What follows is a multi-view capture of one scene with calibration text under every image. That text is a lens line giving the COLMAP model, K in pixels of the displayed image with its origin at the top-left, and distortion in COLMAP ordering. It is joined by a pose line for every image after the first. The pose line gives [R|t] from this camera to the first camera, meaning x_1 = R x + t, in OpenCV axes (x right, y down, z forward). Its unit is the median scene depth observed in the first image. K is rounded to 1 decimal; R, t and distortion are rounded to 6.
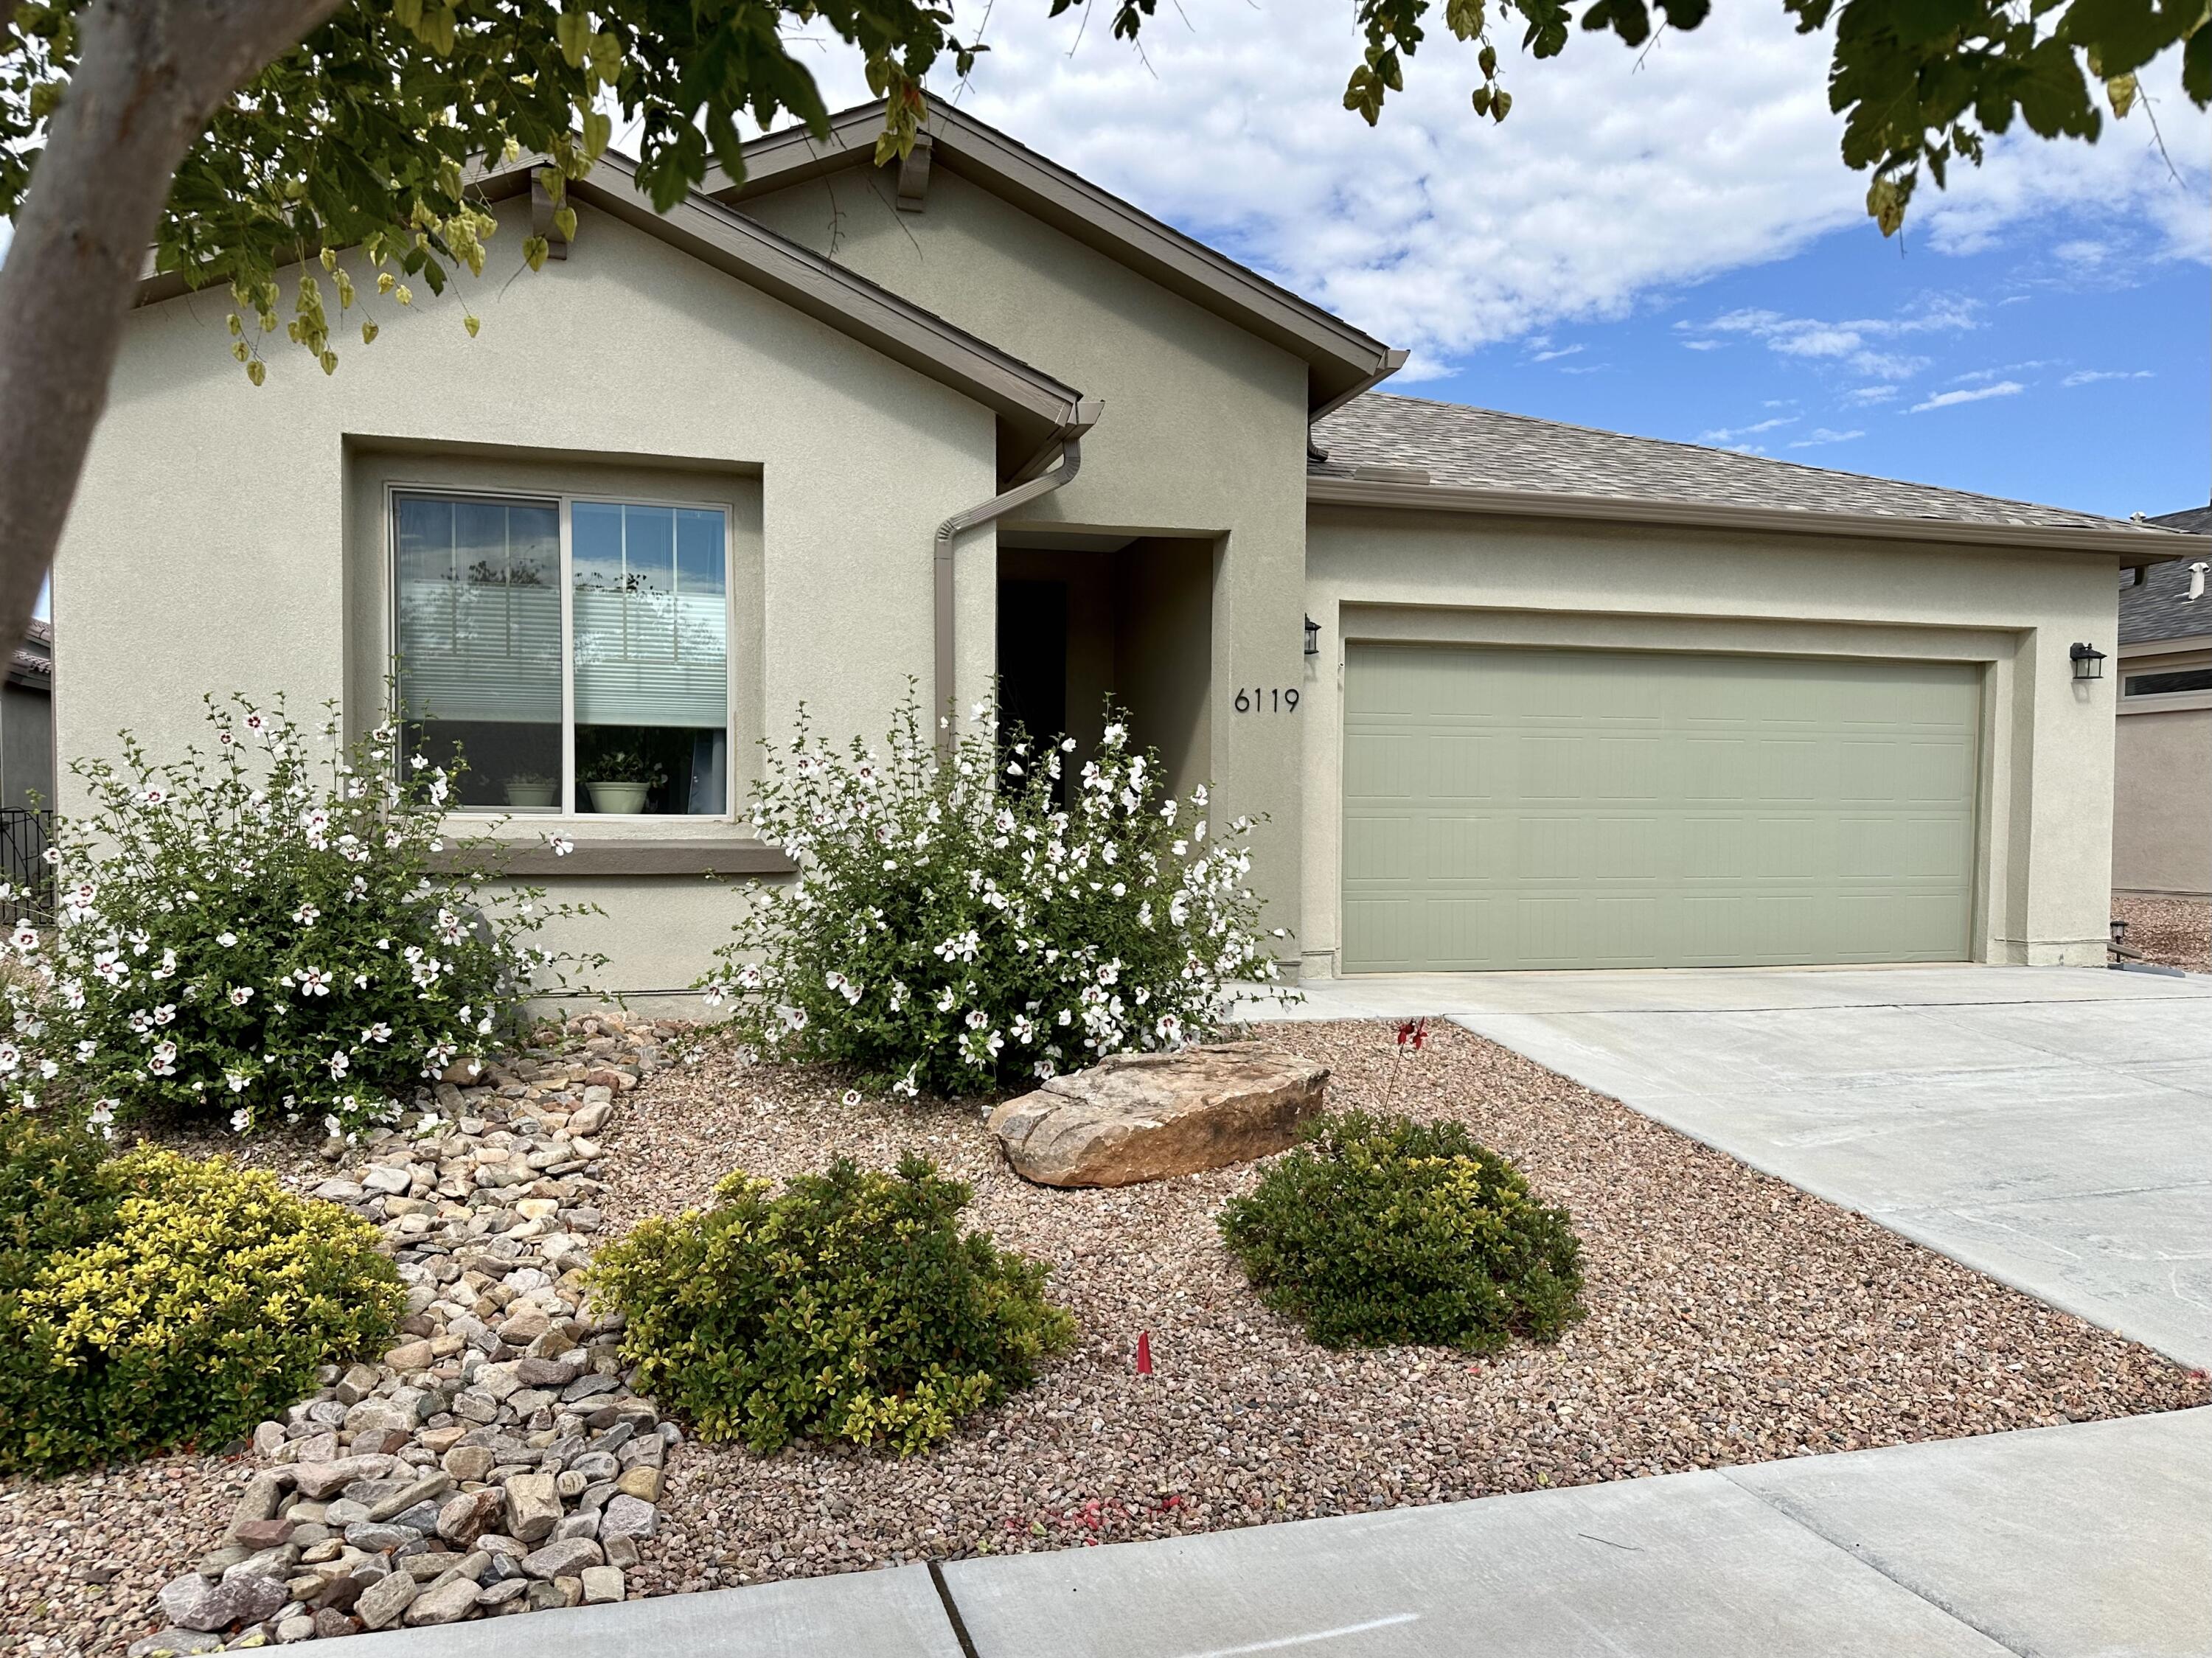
lens RADIAL K [[1572.3, 0, 1078.2], [0, 1572.3, 864.9], [0, 0, 1]] dist [0.045444, -0.049732]
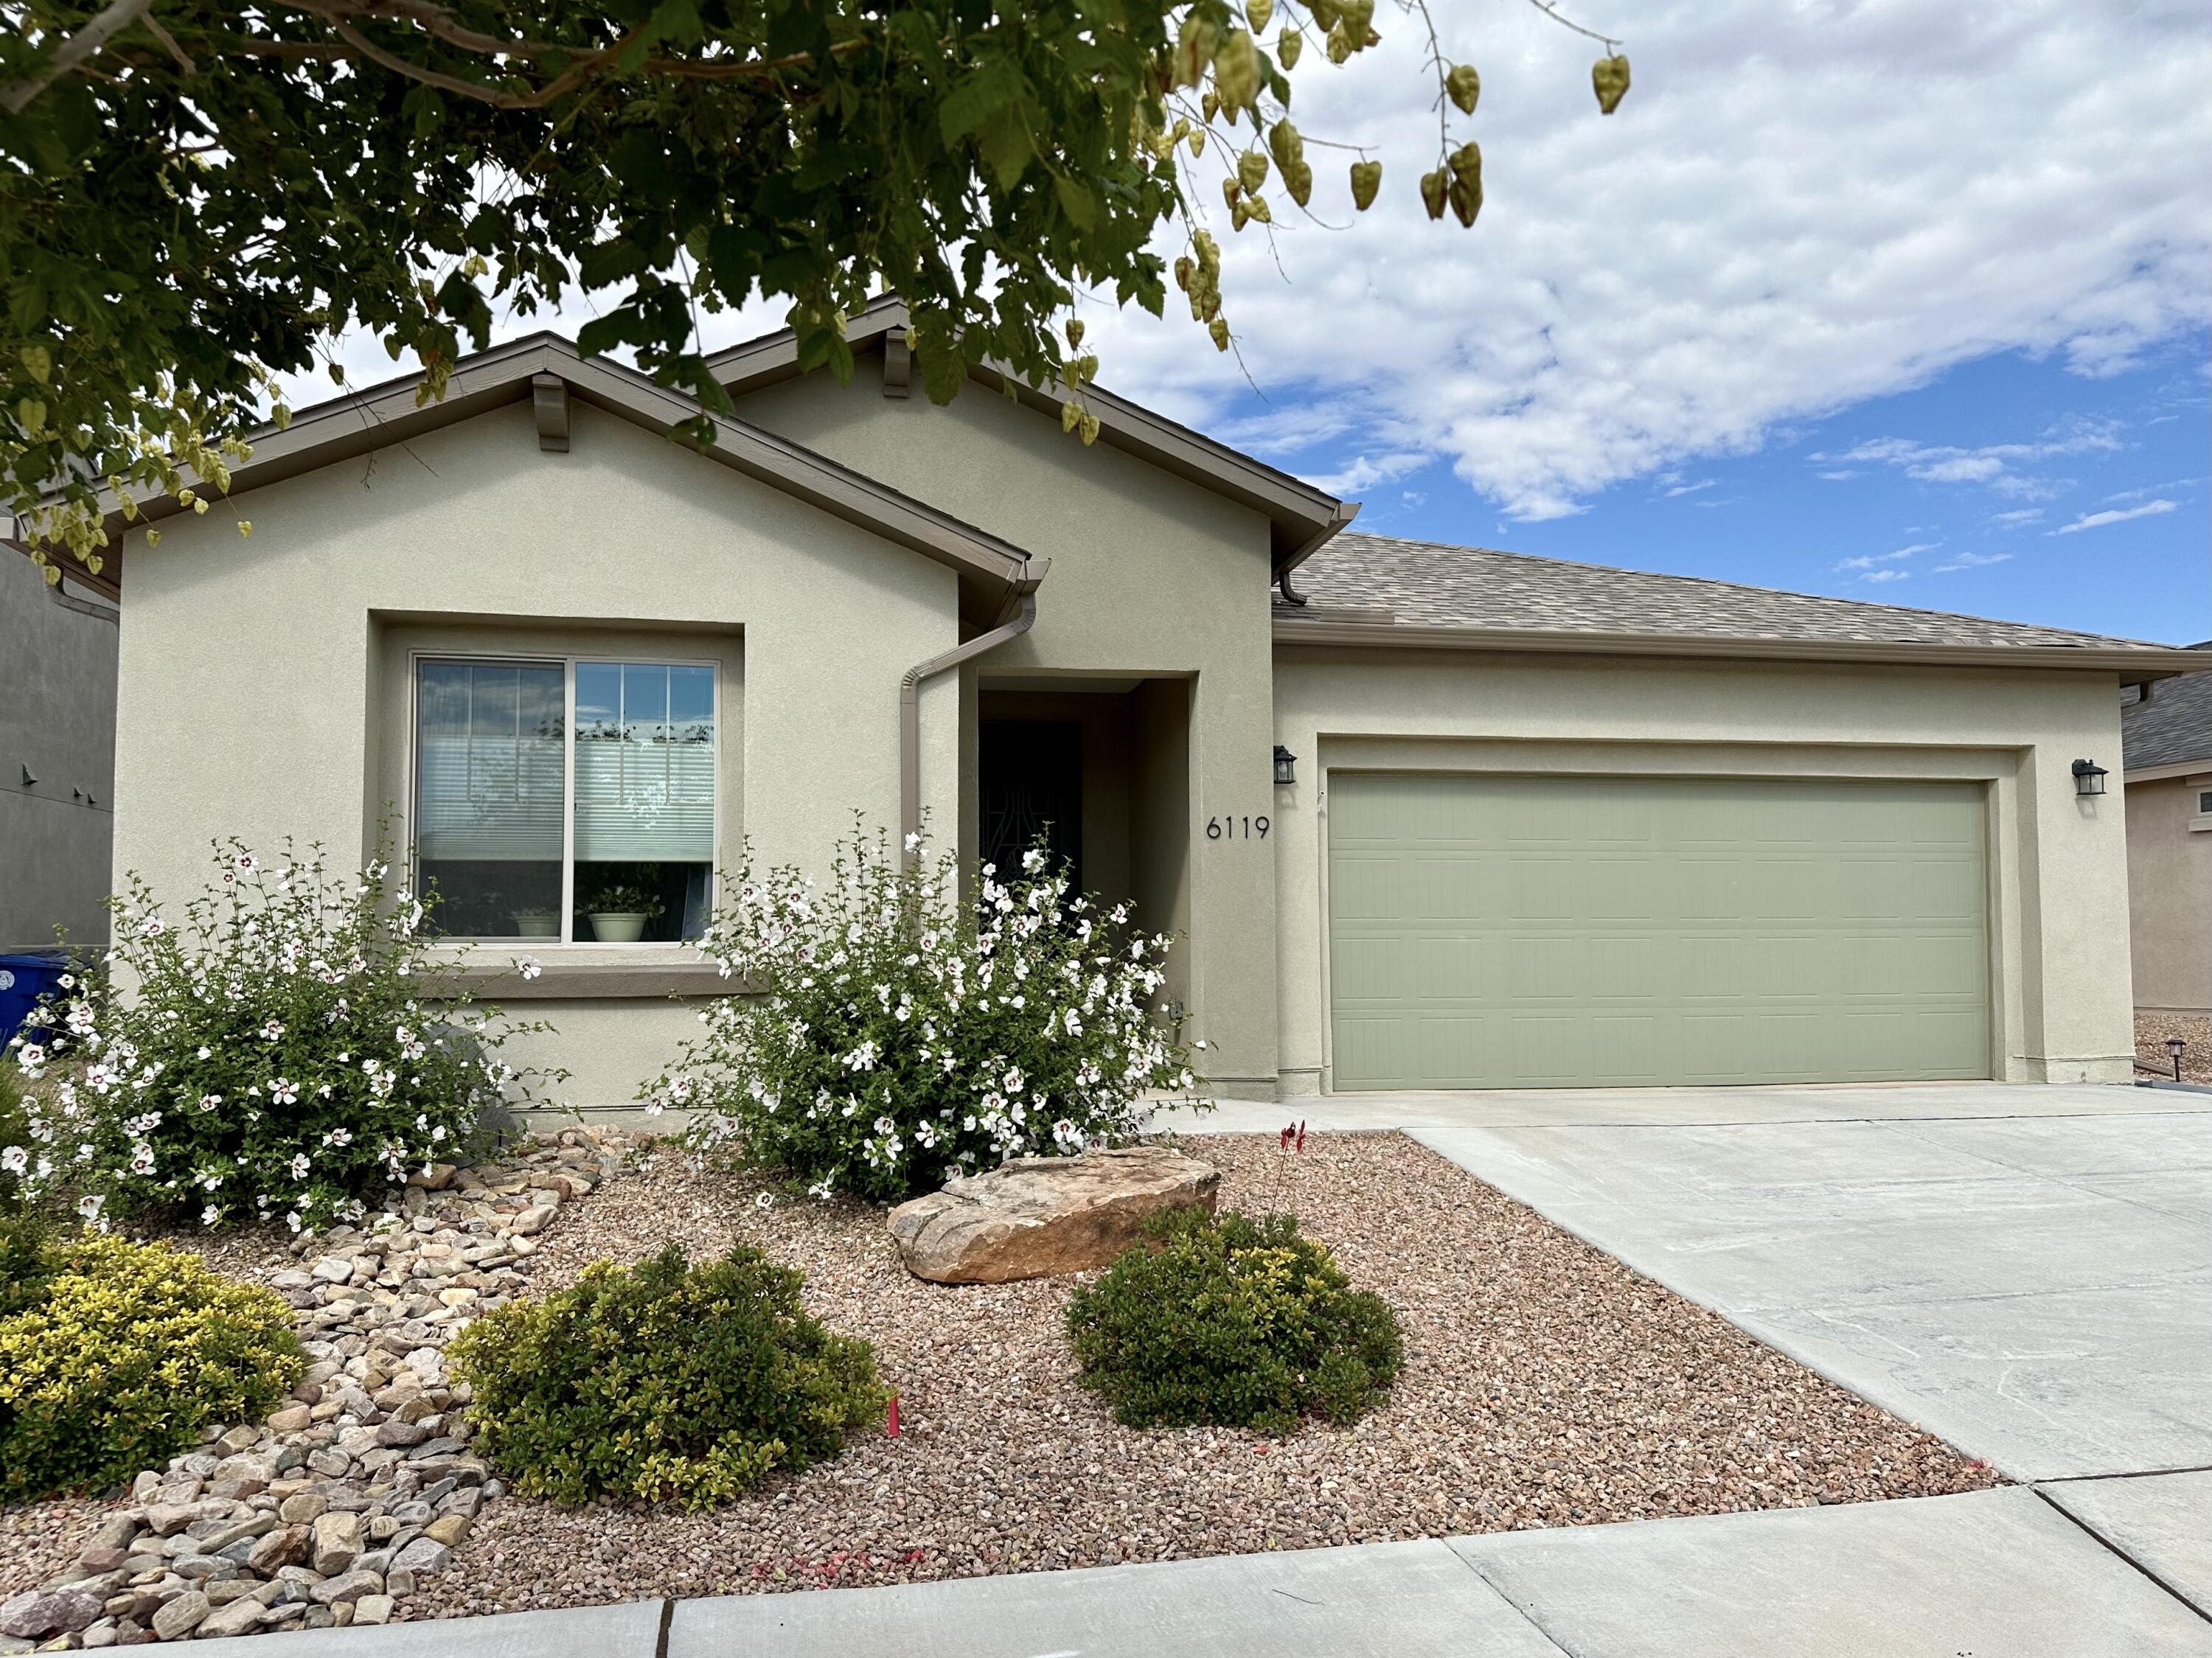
lens RADIAL K [[1572.3, 0, 1136.8], [0, 1572.3, 855.3], [0, 0, 1]] dist [0.045444, -0.049732]
pose [[0.996400, -0.016835, -0.083083, 0.194260], [0.008958, 0.995505, -0.094285, 0.016909], [0.084297, 0.093202, 0.992072, -0.070777]]
